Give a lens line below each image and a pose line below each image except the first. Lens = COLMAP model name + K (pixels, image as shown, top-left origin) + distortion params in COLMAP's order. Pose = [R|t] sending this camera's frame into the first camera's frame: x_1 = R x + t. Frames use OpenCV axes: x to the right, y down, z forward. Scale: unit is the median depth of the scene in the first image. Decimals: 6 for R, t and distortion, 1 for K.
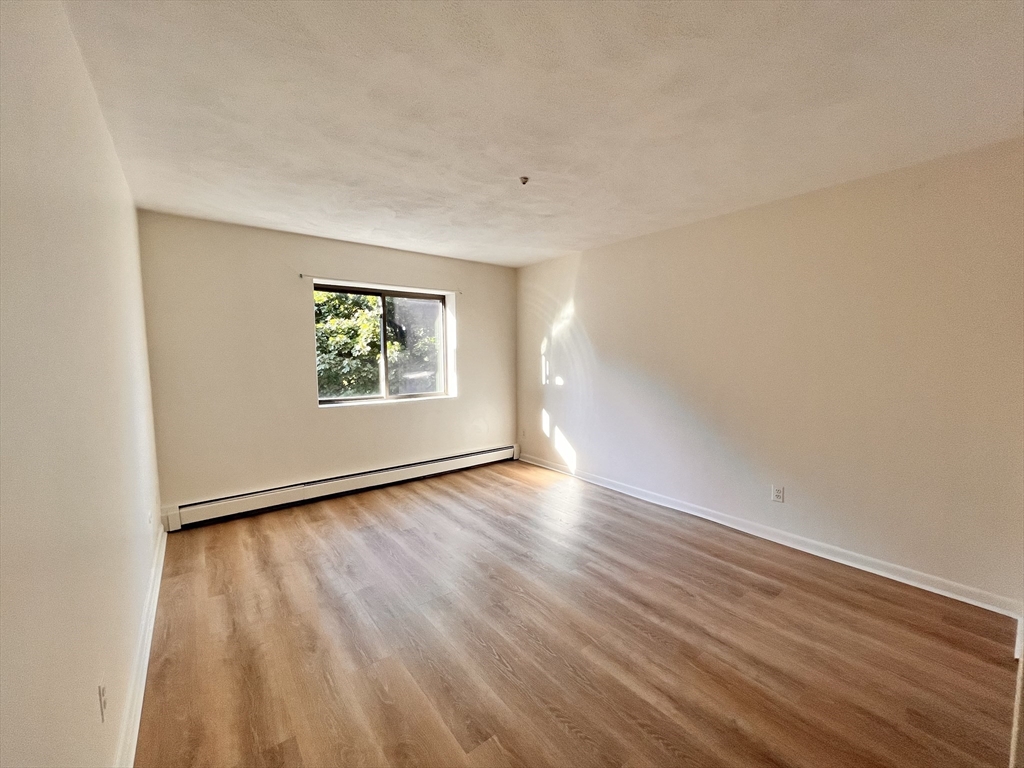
lens RADIAL K [[411.5, 0, 512.2], [0, 411.5, 385.7], [0, 0, 1]] dist [-0.003683, -0.000127]
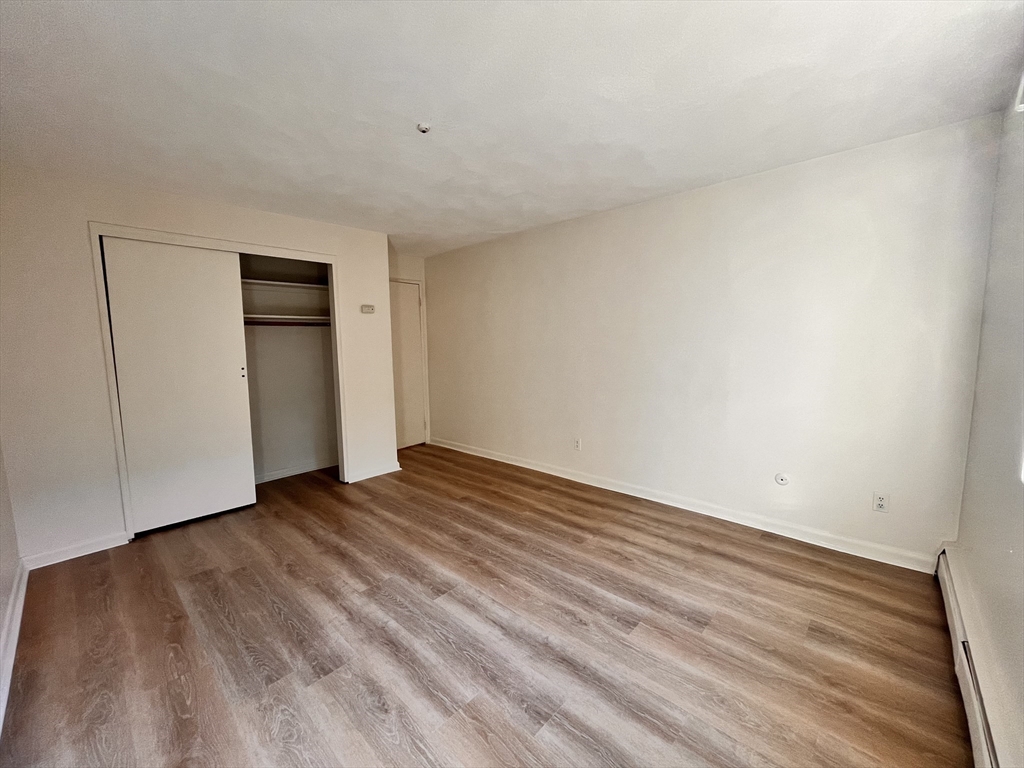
lens RADIAL K [[411.5, 0, 511.9], [0, 411.5, 384.9], [0, 0, 1]] dist [-0.003683, -0.000127]
pose [[-0.985897, 0.039535, -0.162619, 0.008989], [0.009602, 0.983458, 0.180879, -0.146653], [0.167080, 0.176767, -0.969968, 2.002421]]
